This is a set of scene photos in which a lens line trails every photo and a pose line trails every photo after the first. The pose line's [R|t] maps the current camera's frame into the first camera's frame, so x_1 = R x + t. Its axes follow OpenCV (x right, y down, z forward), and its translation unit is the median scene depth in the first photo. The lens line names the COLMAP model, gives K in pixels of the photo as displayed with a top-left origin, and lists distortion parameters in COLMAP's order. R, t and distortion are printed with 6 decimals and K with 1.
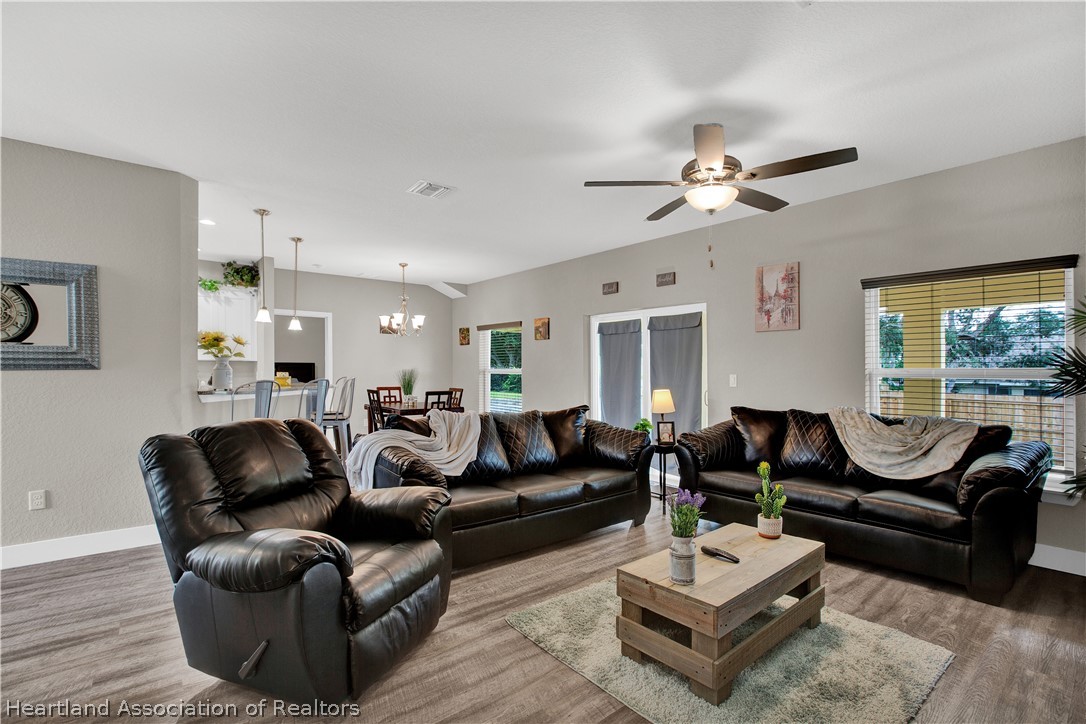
lens RADIAL K [[502.7, 0, 545.0], [0, 502.7, 370.0], [0, 0, 1]] dist [-0.051691, 0.018863]
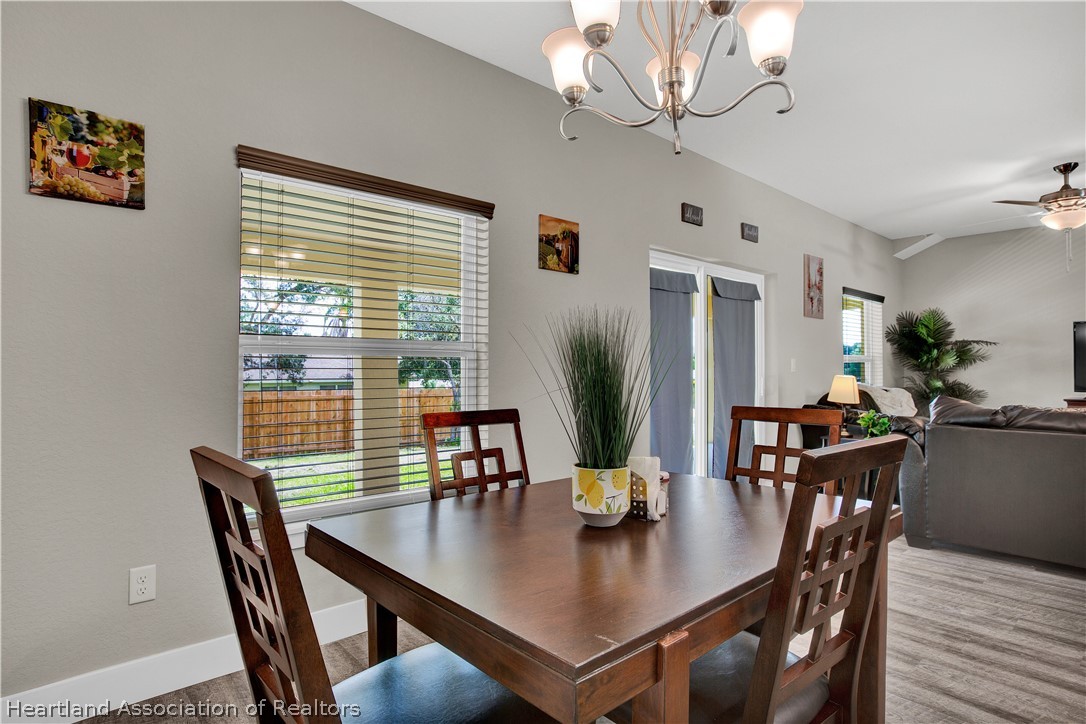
lens RADIAL K [[564.6, 0, 543.0], [0, 564.6, 362.0], [0, 0, 1]] dist [-0.016556, 0.001257]
pose [[-0.020701, 0.016453, 0.999650, -0.714089], [0.005824, 0.999850, -0.016335, 0.031255], [-0.999769, 0.005483, -0.020794, 1.579511]]
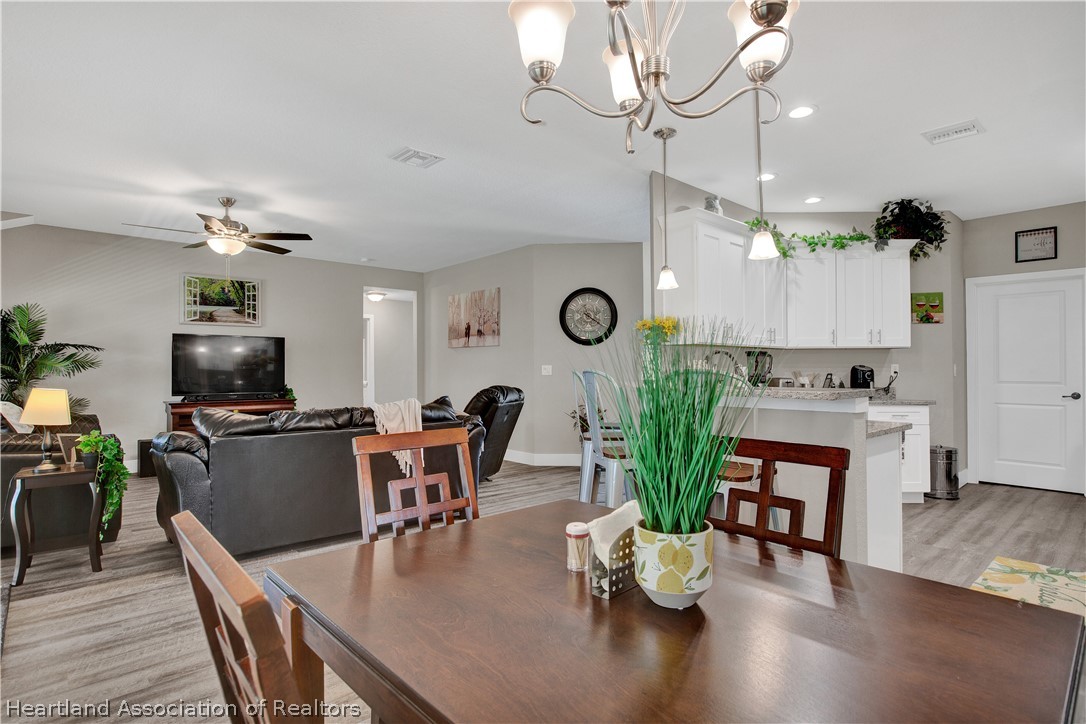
lens RADIAL K [[548.6, 0, 543.0], [0, 548.6, 362.0], [0, 0, 1]] dist [-0.002588, -0.000592]
pose [[-0.999598, 0.002369, -0.028261, -0.373299], [0.002705, 0.999926, -0.011883, 0.018721], [0.028230, -0.011954, -0.999530, 1.755660]]
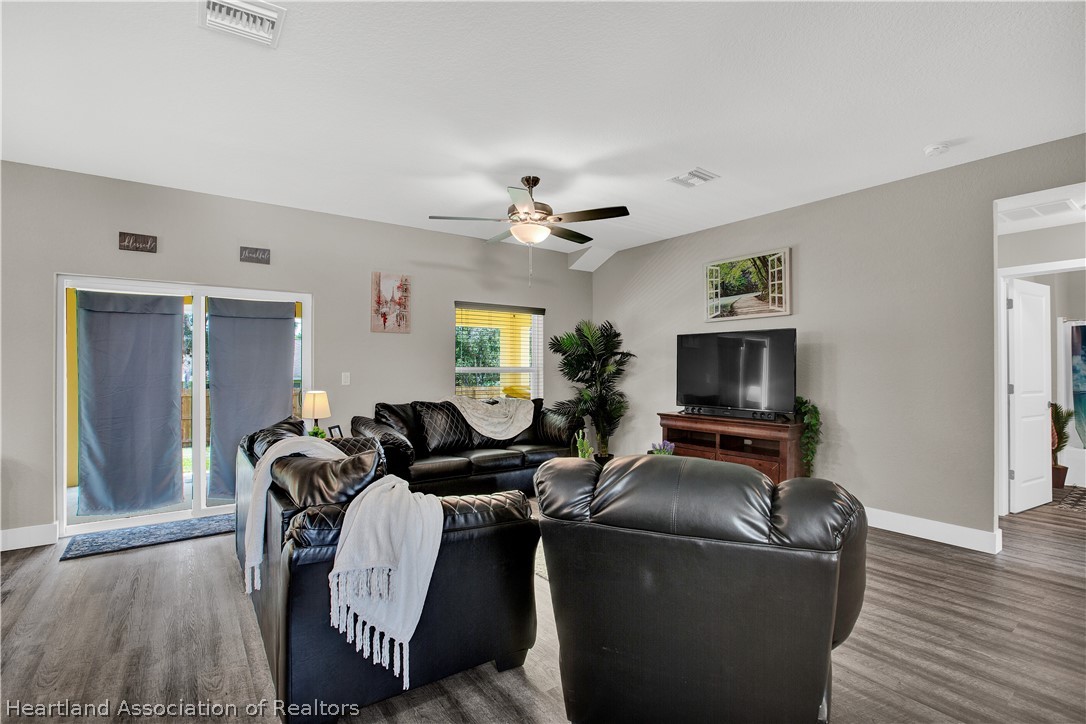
lens RADIAL K [[502.7, 0, 545.0], [0, 502.7, 370.0], [0, 0, 1]] dist [-0.051691, 0.018863]
pose [[0.061411, -0.005965, 0.998095, -0.620060], [0.002455, 0.999980, 0.005825, -0.001091], [-0.998110, 0.002093, 0.061424, 0.578612]]
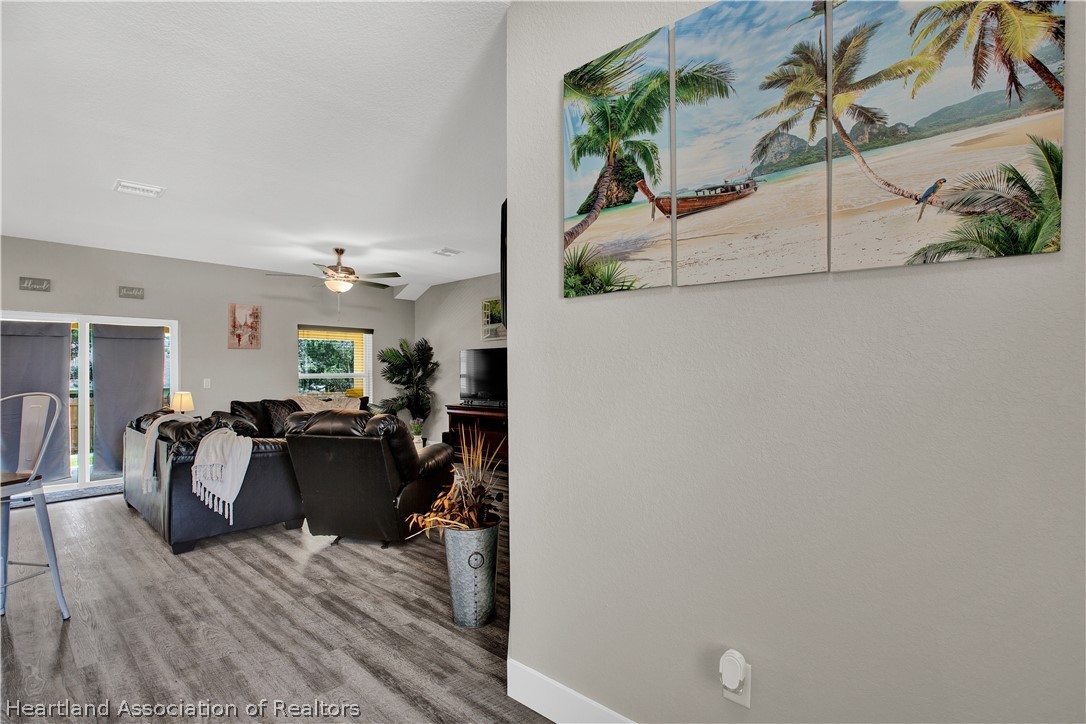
lens RADIAL K [[502.7, 0, 545.0], [0, 502.7, 370.0], [0, 0, 1]] dist [-0.051691, 0.018863]
pose [[-0.146584, 0.005665, 0.989182, -1.113182], [0.011553, 0.999925, -0.004015, 0.000941], [-0.989131, 0.010840, -0.146638, 0.322117]]
